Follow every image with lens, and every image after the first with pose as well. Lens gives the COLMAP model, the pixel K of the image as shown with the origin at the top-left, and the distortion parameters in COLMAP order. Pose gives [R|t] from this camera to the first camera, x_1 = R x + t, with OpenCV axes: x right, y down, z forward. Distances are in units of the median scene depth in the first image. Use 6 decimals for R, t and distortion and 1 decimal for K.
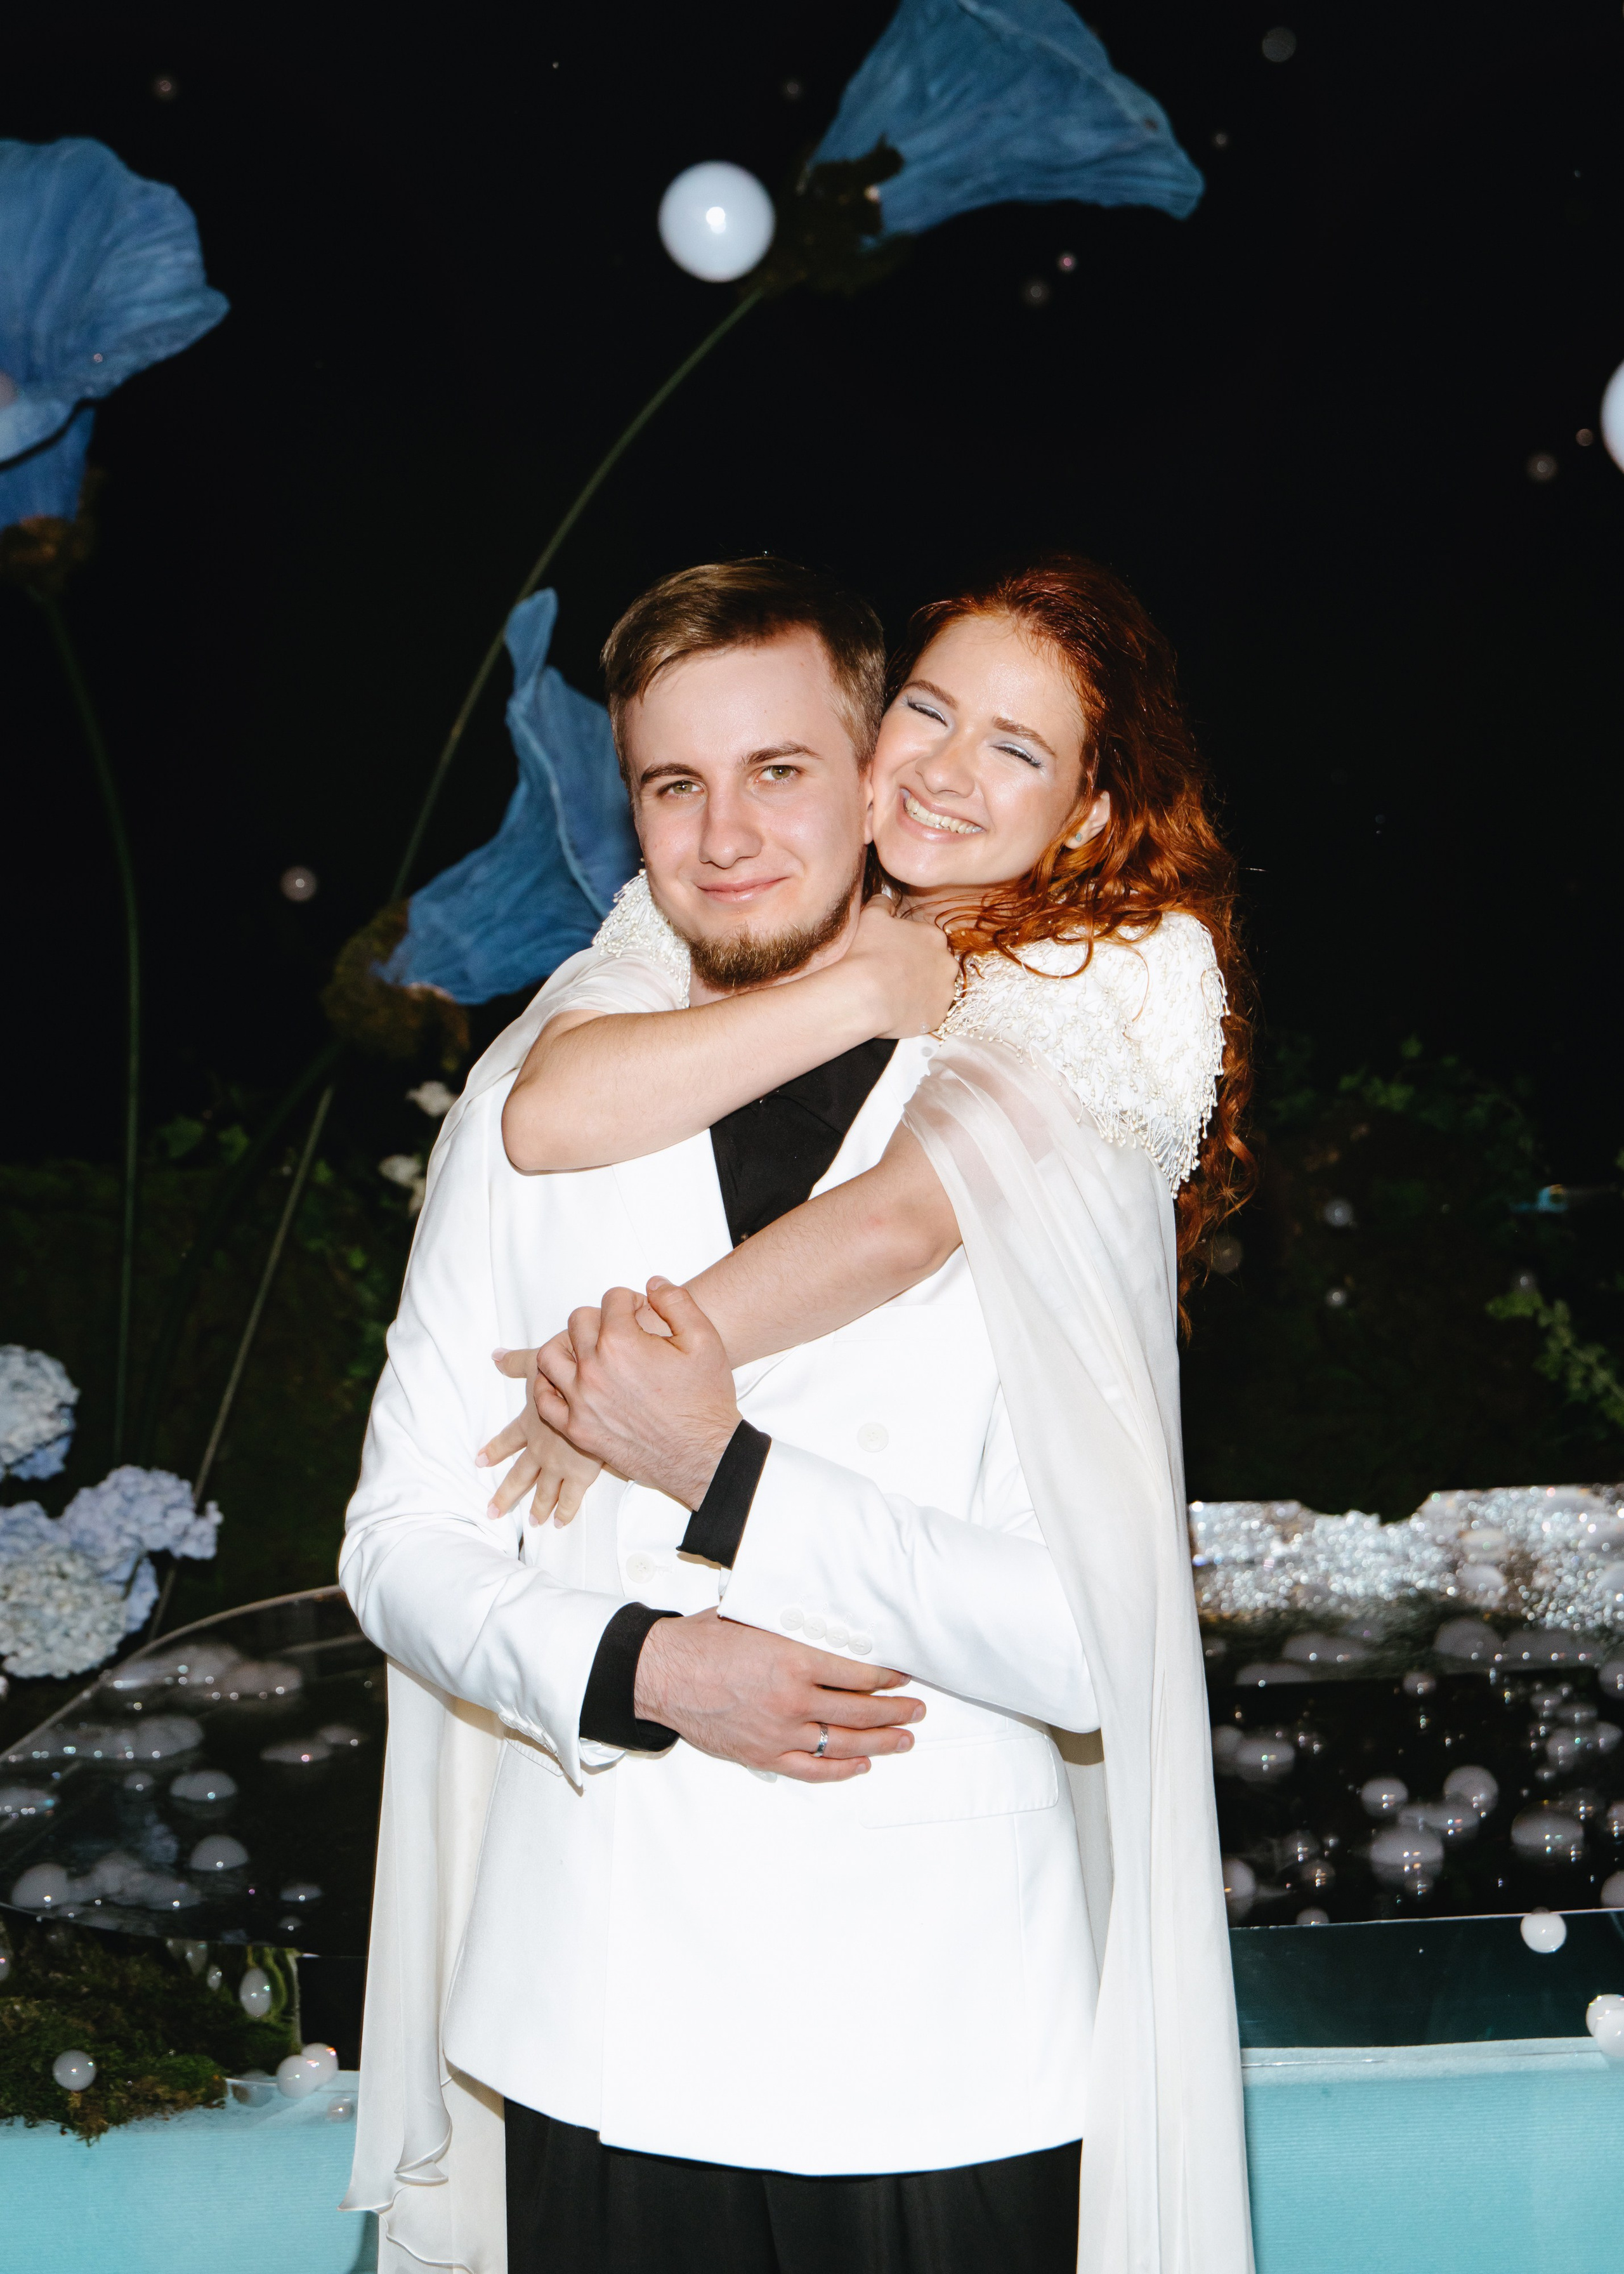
lens RADIAL K [[3629.9, 0, 829.0], [0, 3629.9, 1154.2], [0, 0, 1]] dist [0.000425, 0.000000]
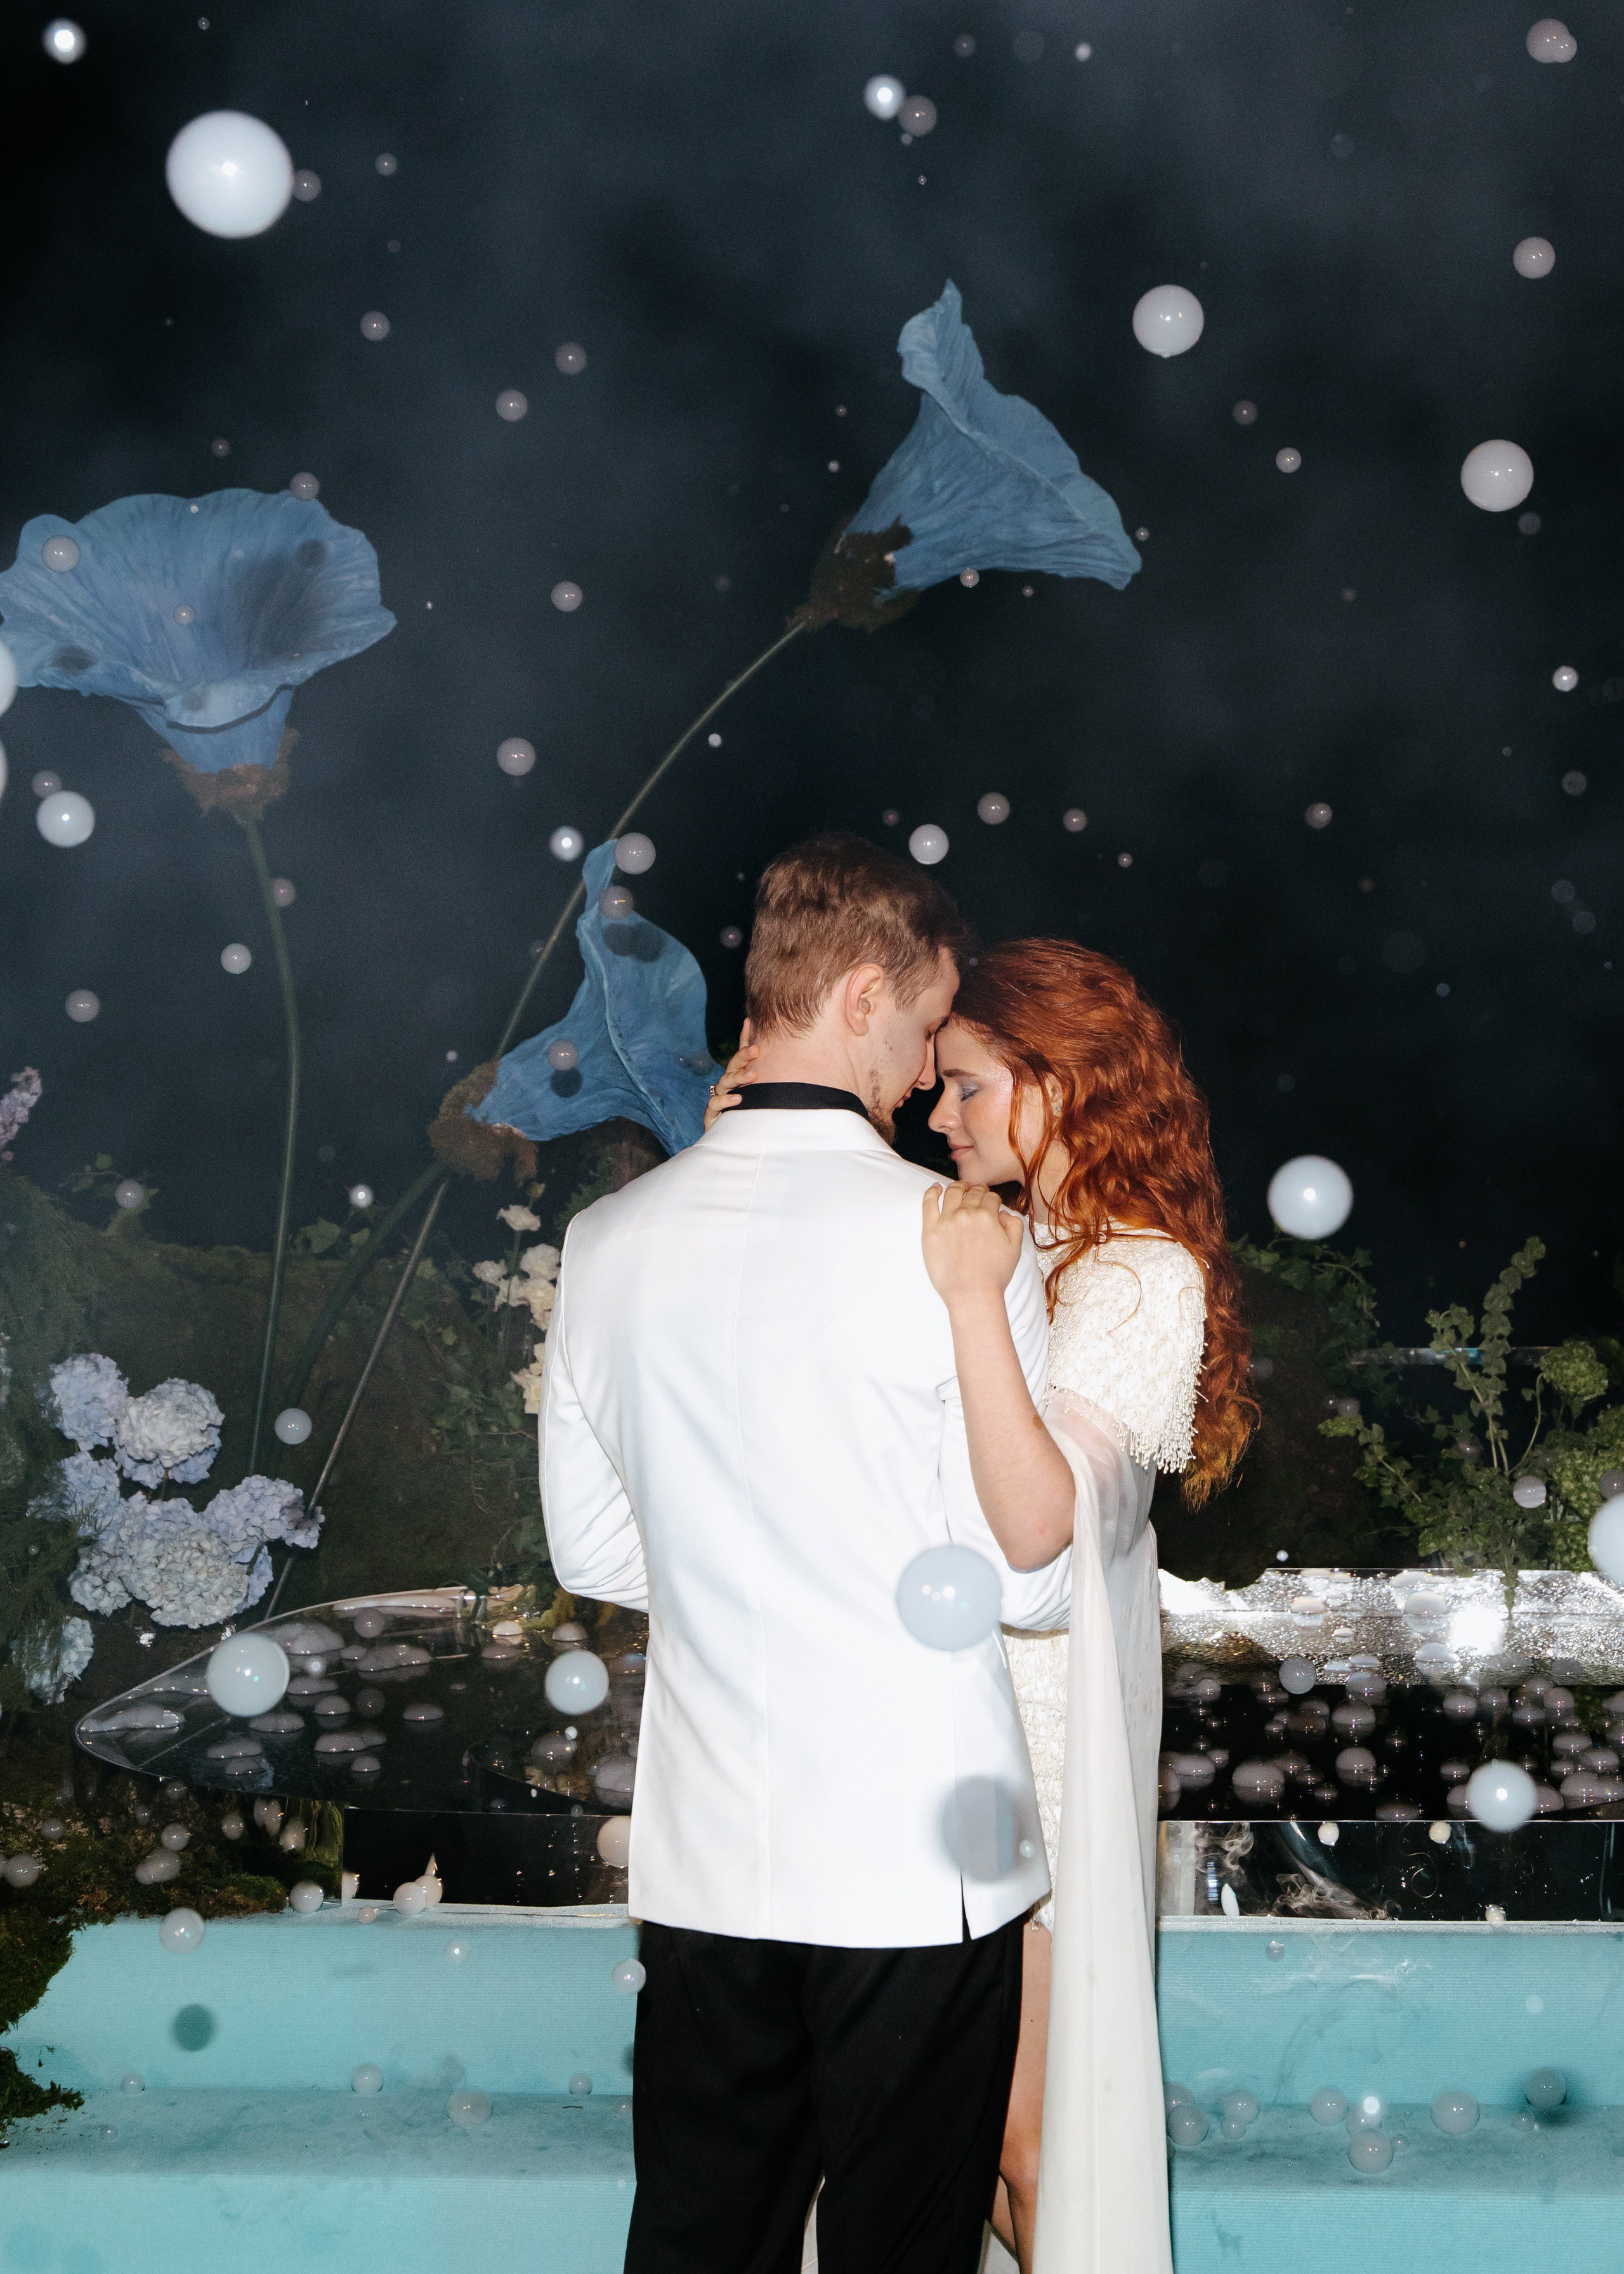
lens RADIAL K [[3285.0, 0, 951.6], [0, 3285.0, 1025.6], [0, 0, 1]] dist [-0.000830, 0.000000]
pose [[0.998303, 0.058145, -0.003200, 0.053934], [-0.058187, 0.993841, -0.094307, 0.021486], [-0.002303, 0.094333, 0.995538, -0.208665]]
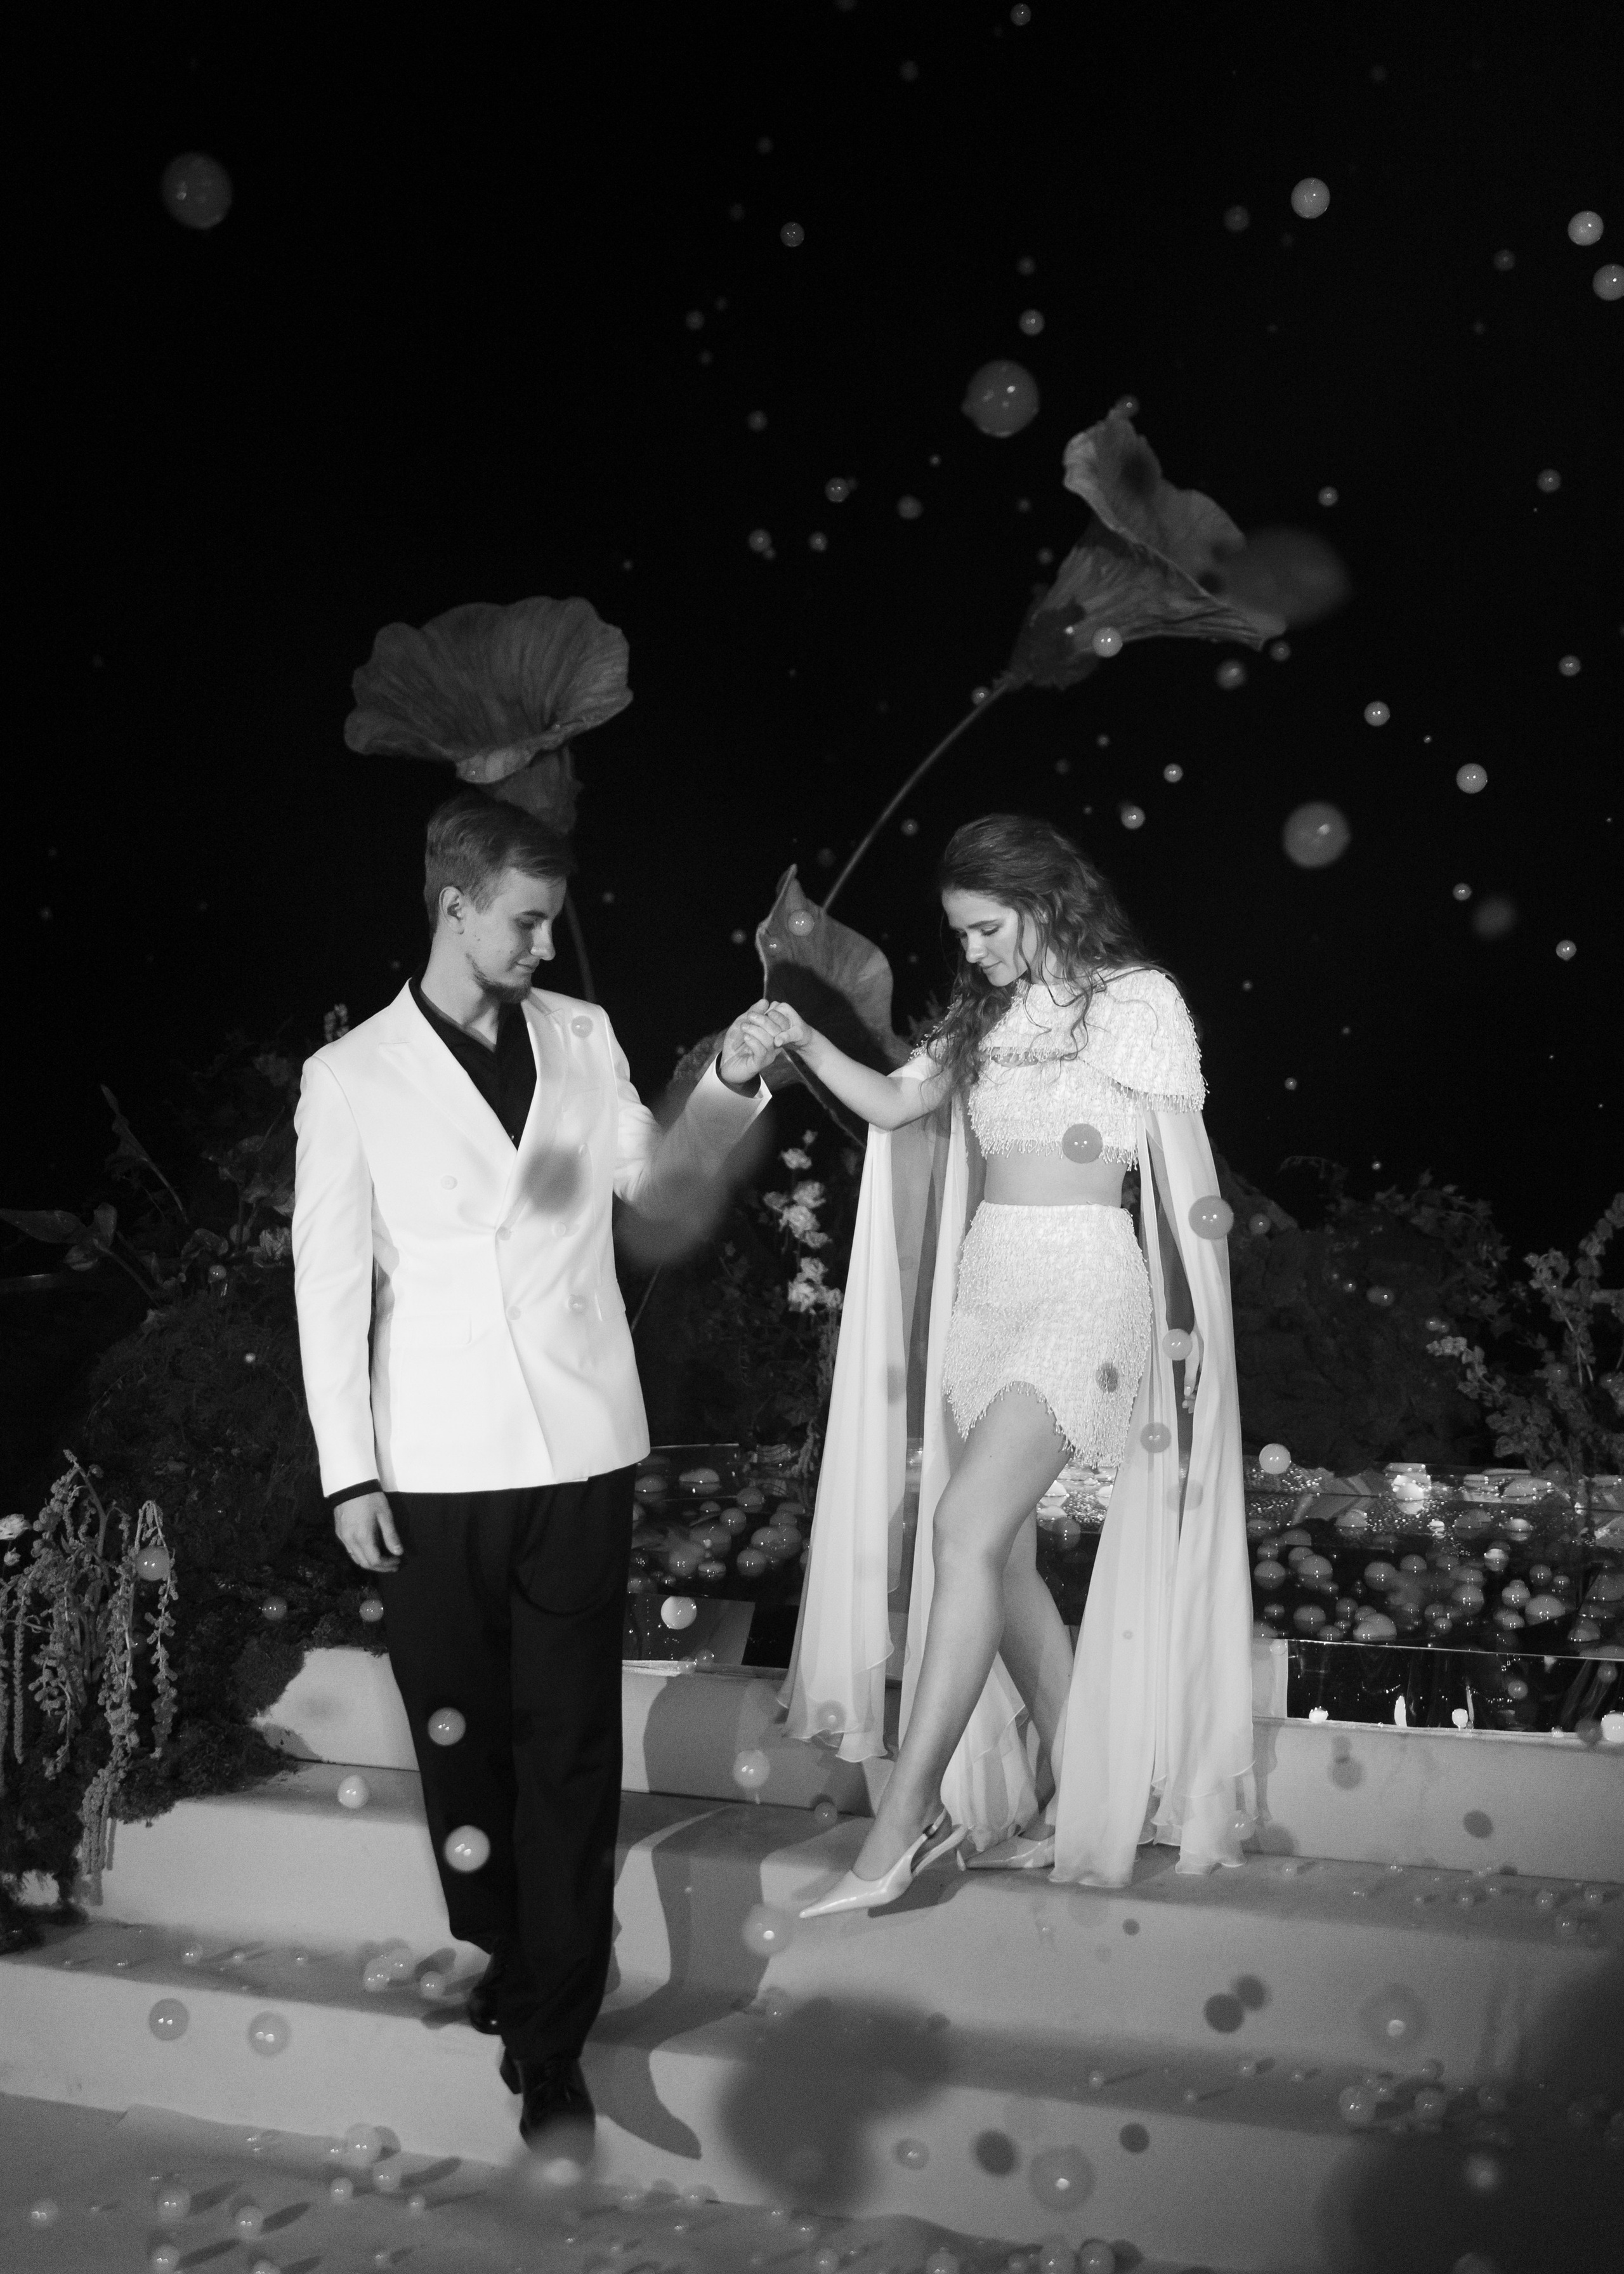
lens RADIAL K [[2954.3, 0, 784.7], [0, 2954.3, 1147.1], [0, 0, 1]] dist [-0.028503, 0.000000]
pose [[0.955563, 0.078159, -0.284238, 0.317939], [-0.088284, 0.995830, -0.022969, 0.012383], [0.281258, 0.047042, 0.958478, -0.342679]]
